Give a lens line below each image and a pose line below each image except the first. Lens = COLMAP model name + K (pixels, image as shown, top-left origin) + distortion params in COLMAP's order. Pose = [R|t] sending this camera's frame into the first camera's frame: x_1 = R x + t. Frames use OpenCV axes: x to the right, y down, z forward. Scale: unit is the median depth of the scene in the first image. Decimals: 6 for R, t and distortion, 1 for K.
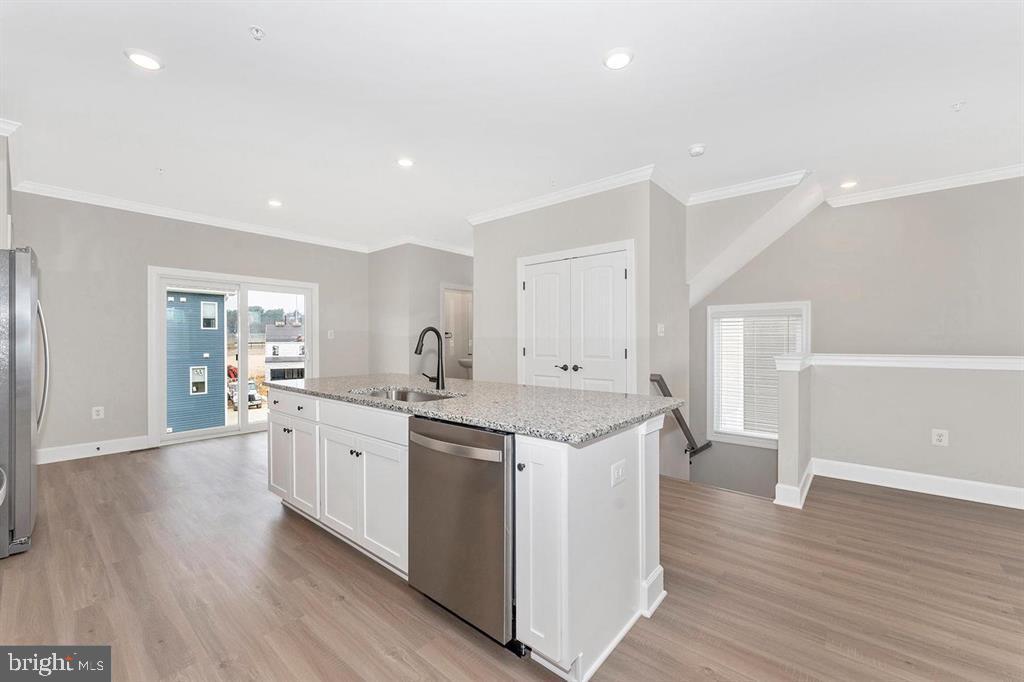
lens RADIAL K [[411.7, 0, 512.0], [0, 411.7, 341.0], [0, 0, 1]] dist [-0.008100, -0.000122]
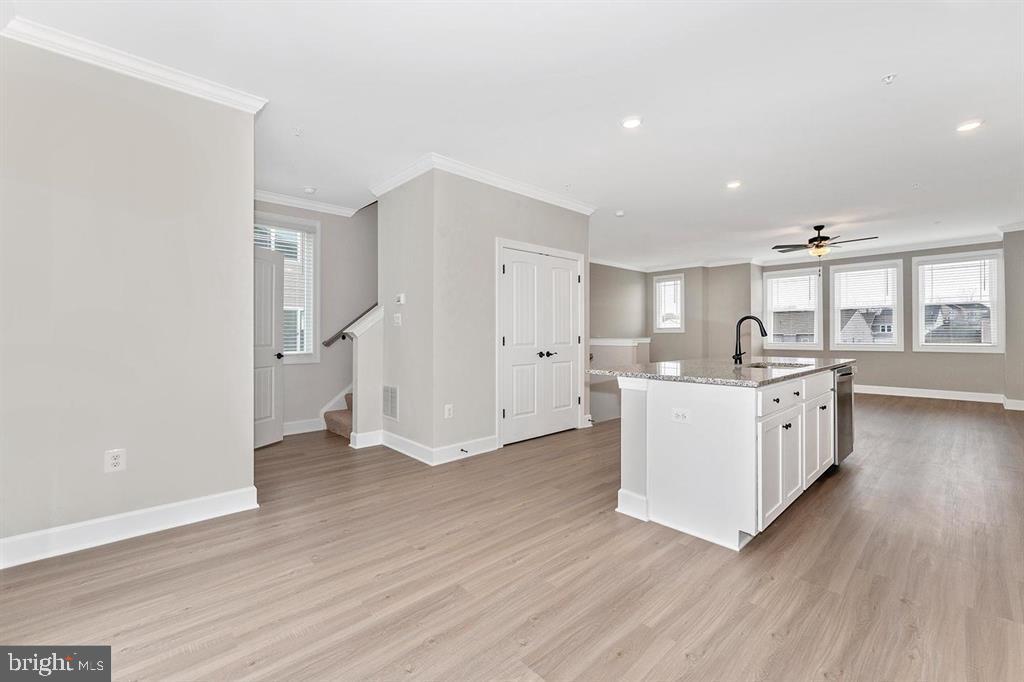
lens RADIAL K [[411.7, 0, 512.0], [0, 411.7, 341.0], [0, 0, 1]] dist [-0.008100, -0.000122]
pose [[0.139051, -0.013419, 0.990194, -0.963226], [0.000043, 0.999908, 0.013545, 0.014805], [-0.990285, -0.001841, 0.139038, 0.933003]]
